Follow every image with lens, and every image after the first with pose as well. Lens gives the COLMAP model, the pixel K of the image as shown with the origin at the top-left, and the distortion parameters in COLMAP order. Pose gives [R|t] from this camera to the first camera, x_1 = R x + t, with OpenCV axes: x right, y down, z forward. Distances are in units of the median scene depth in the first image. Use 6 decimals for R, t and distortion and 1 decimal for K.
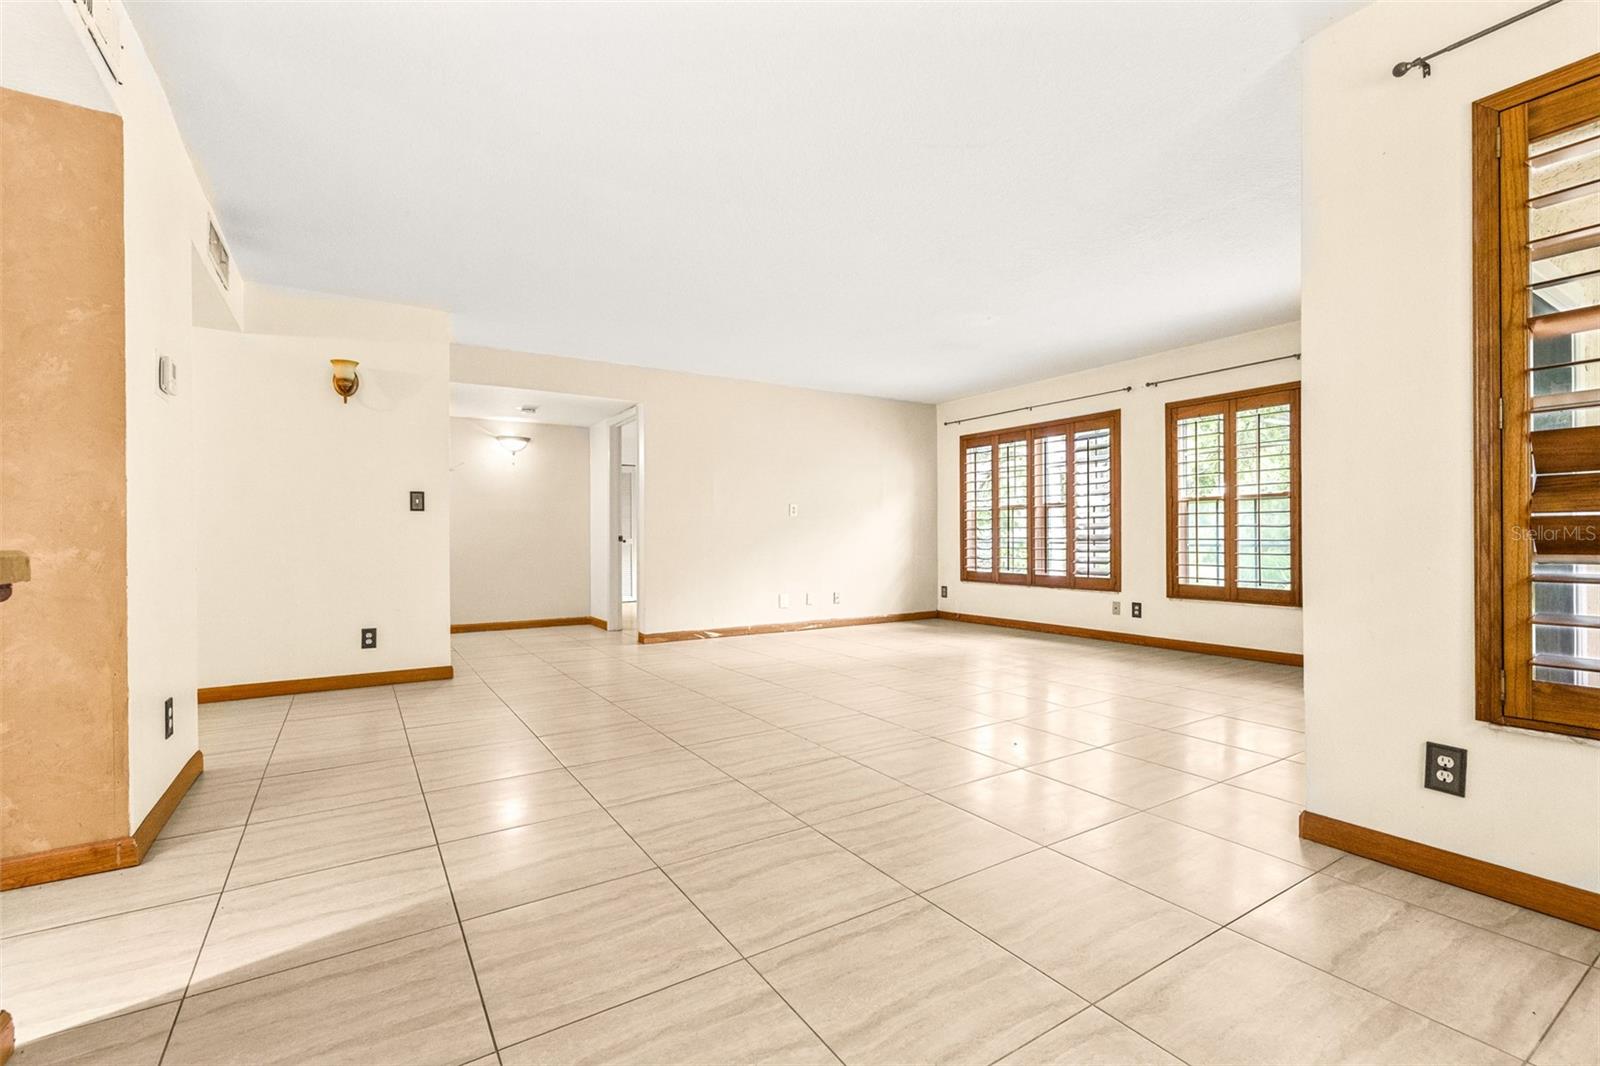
lens RADIAL K [[696.2, 0, 790.7], [0, 696.2, 530.6], [0, 0, 1]] dist [-0.002599, 0.001383]
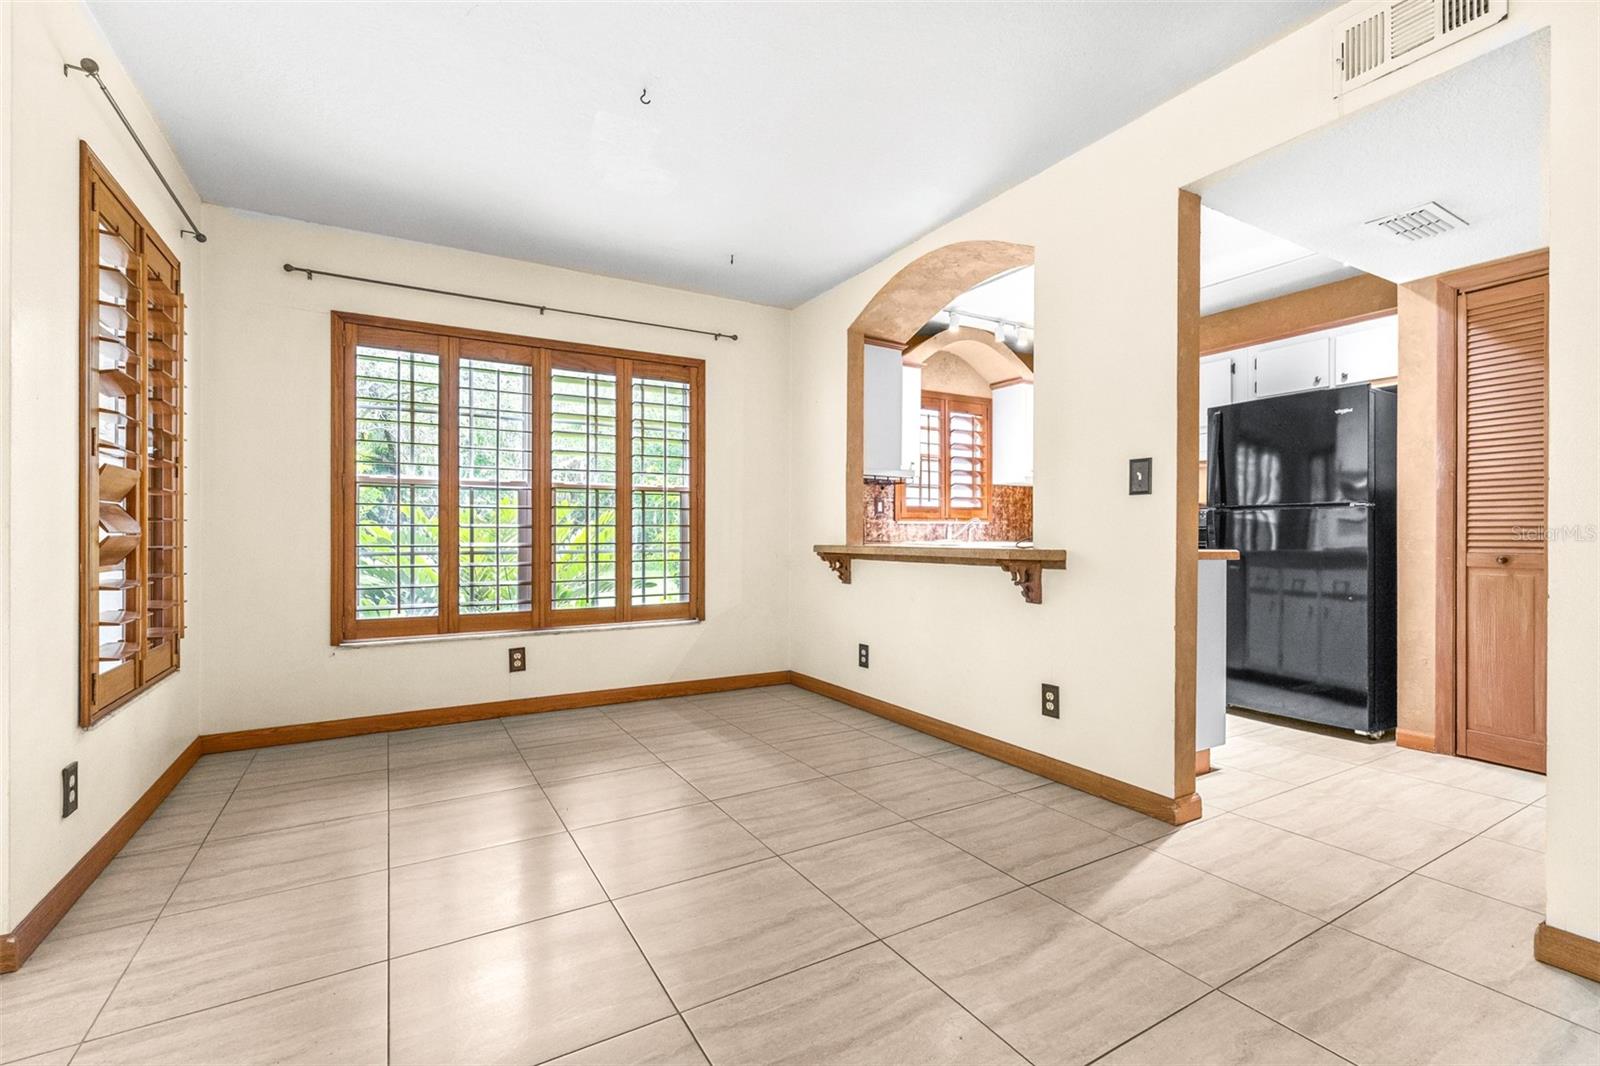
lens RADIAL K [[696.2, 0, 796.0], [0, 696.2, 533.1], [0, 0, 1]] dist [-0.002599, 0.001383]
pose [[-0.999362, 0.004889, 0.035391, -0.039512], [0.004459, 0.999916, -0.012198, -0.001380], [-0.035448, -0.012033, -0.999299, 0.613316]]
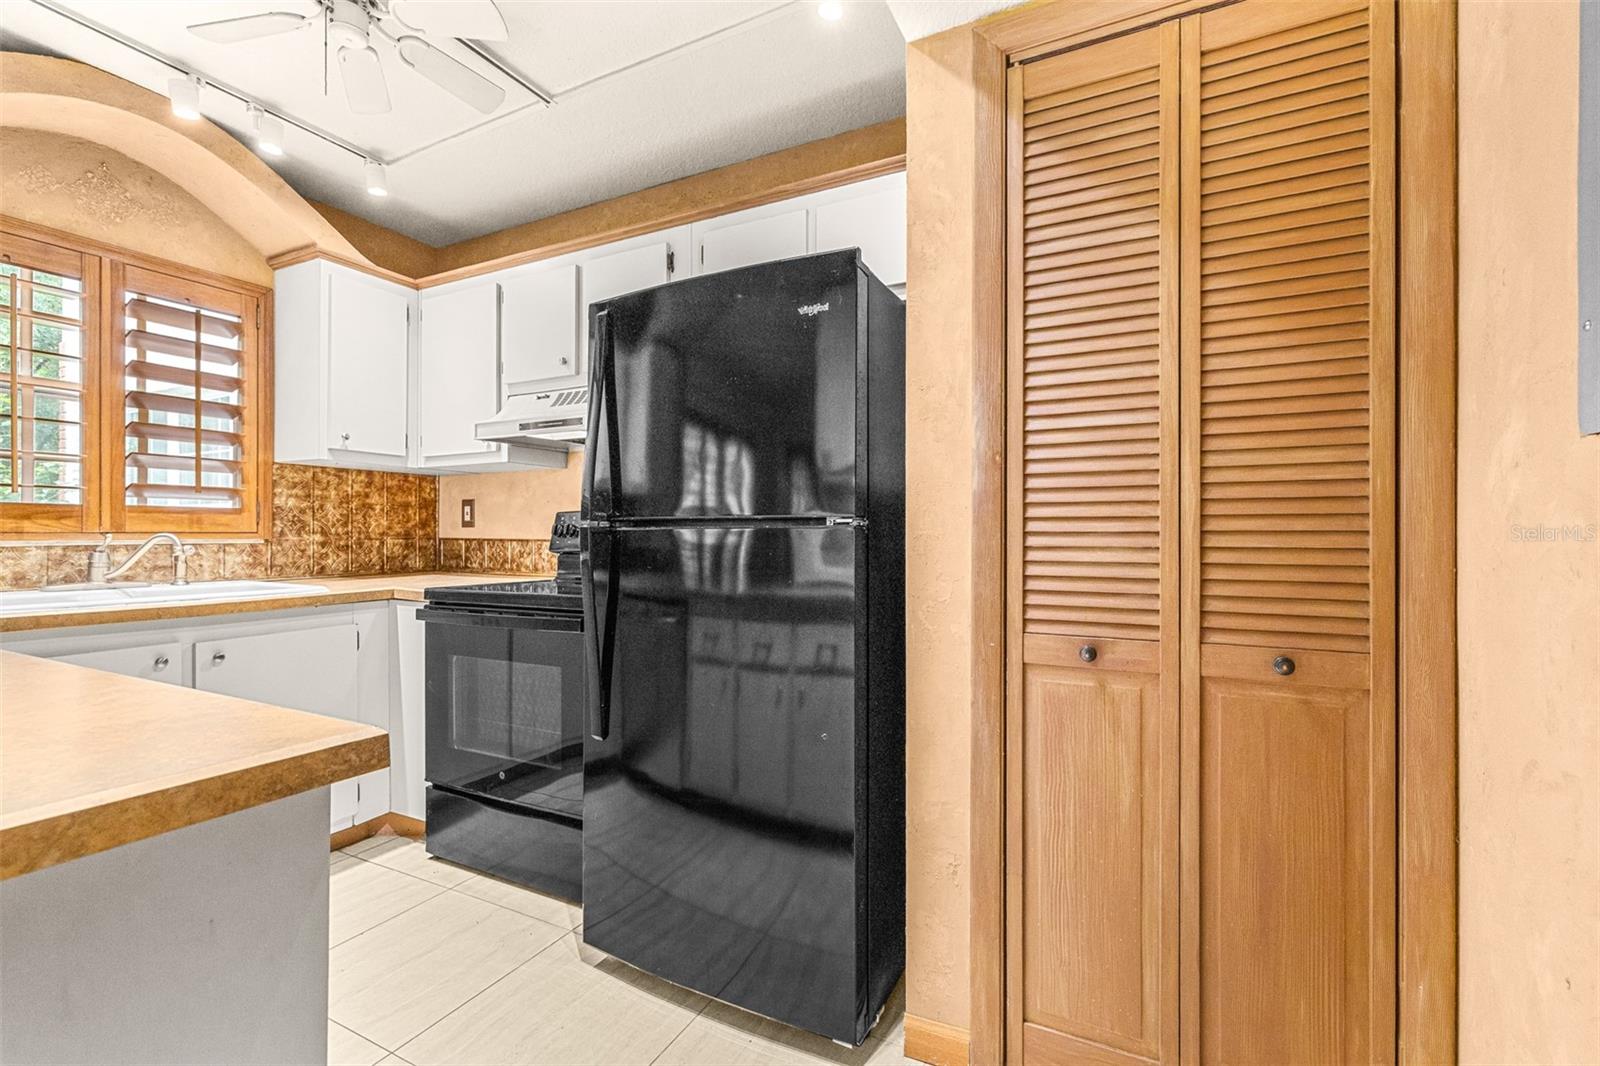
lens RADIAL K [[696.2, 0, 804.1], [0, 696.2, 530.4], [0, 0, 1]] dist [-0.002599, 0.001383]
pose [[-0.856478, 0.004381, -0.516166, -0.329850], [0.010465, 0.999906, -0.008878, -0.023680], [0.516078, -0.013006, -0.856443, 0.248500]]
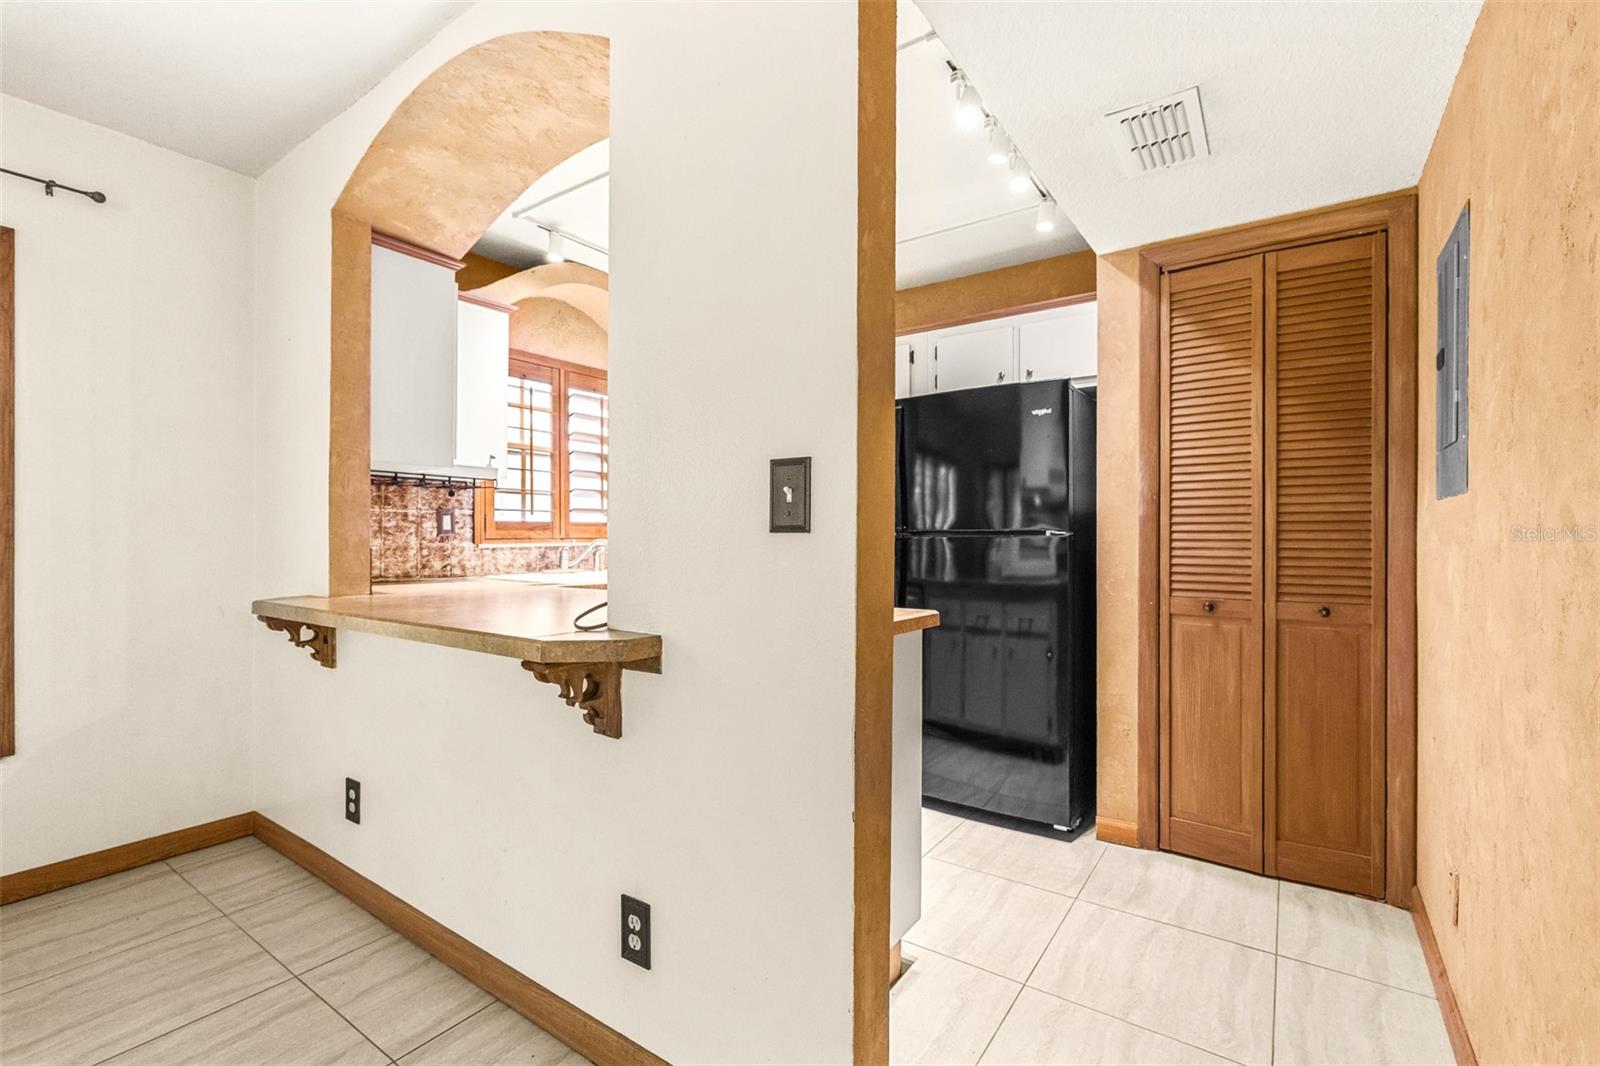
lens RADIAL K [[696.2, 0, 798.8], [0, 696.2, 535.2], [0, 0, 1]] dist [-0.002599, 0.001383]
pose [[-0.922677, 0.006803, -0.385514, -0.153992], [0.010172, 0.999926, -0.006702, -0.026301], [0.385440, -0.010105, -0.922678, 0.380216]]
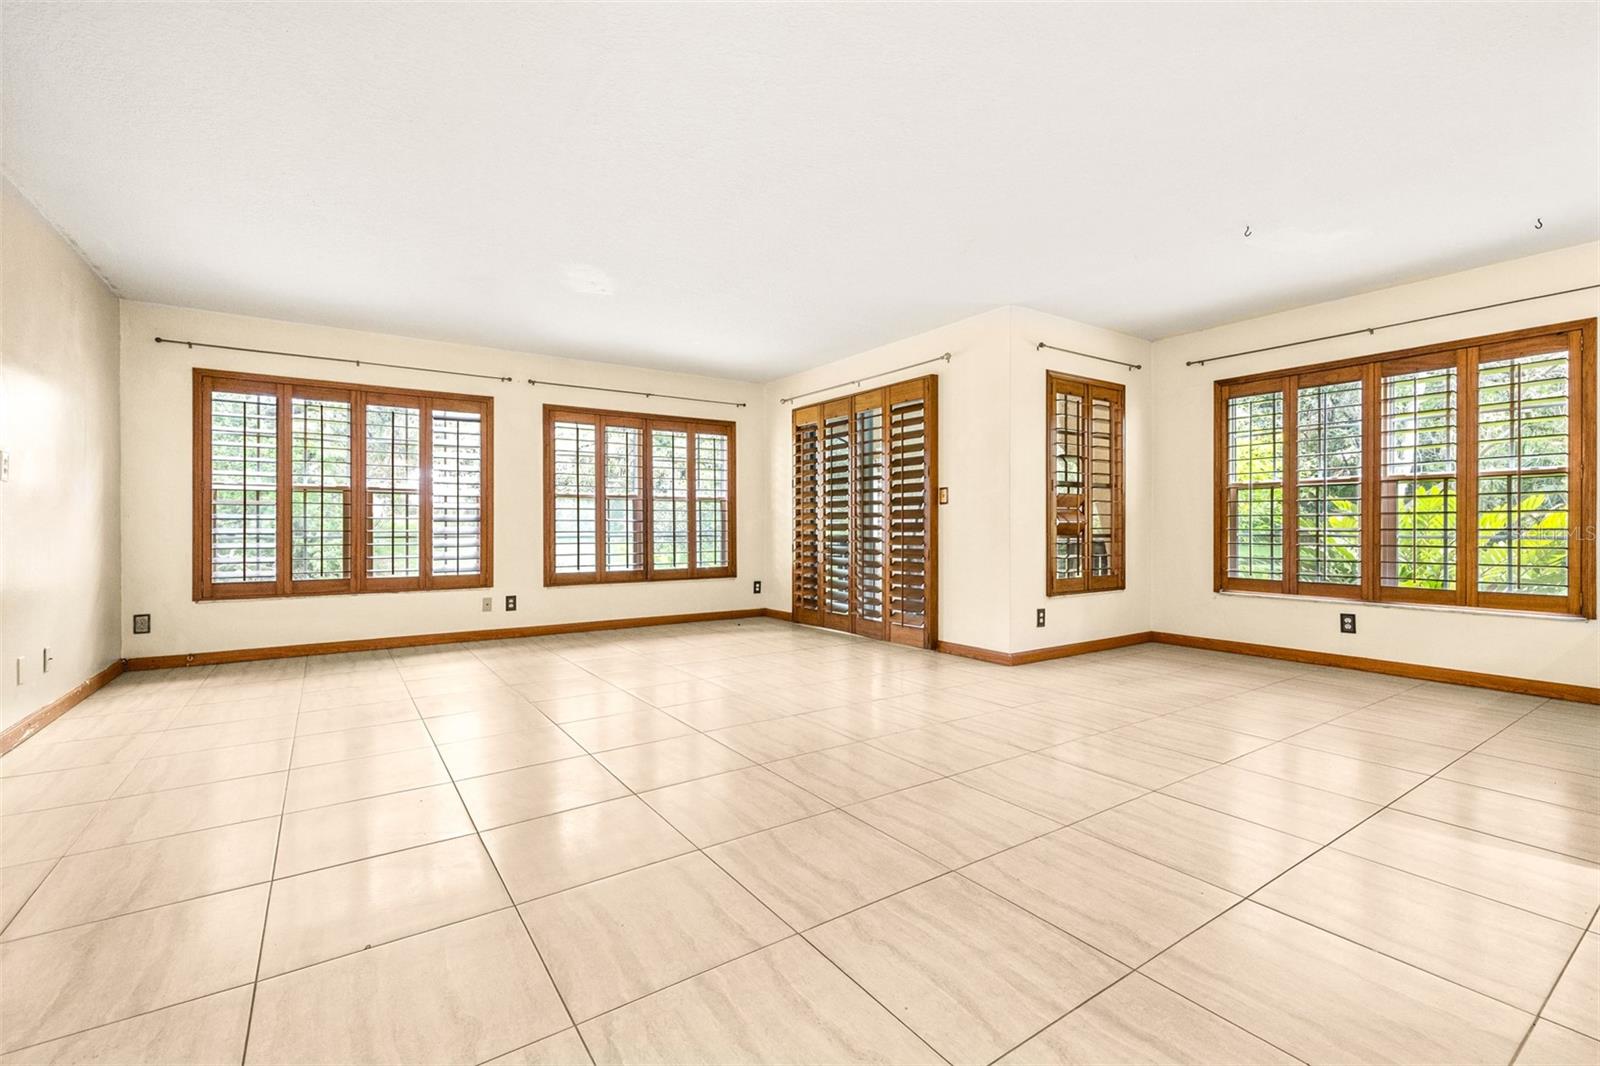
lens RADIAL K [[696.2, 0, 801.2], [0, 696.2, 530.6], [0, 0, 1]] dist [-0.002599, 0.001383]
pose [[-0.034335, -0.001420, 0.999409, -0.516863], [-0.007998, 0.999967, 0.001146, 0.005513], [-0.999378, -0.007954, -0.034345, 0.626111]]
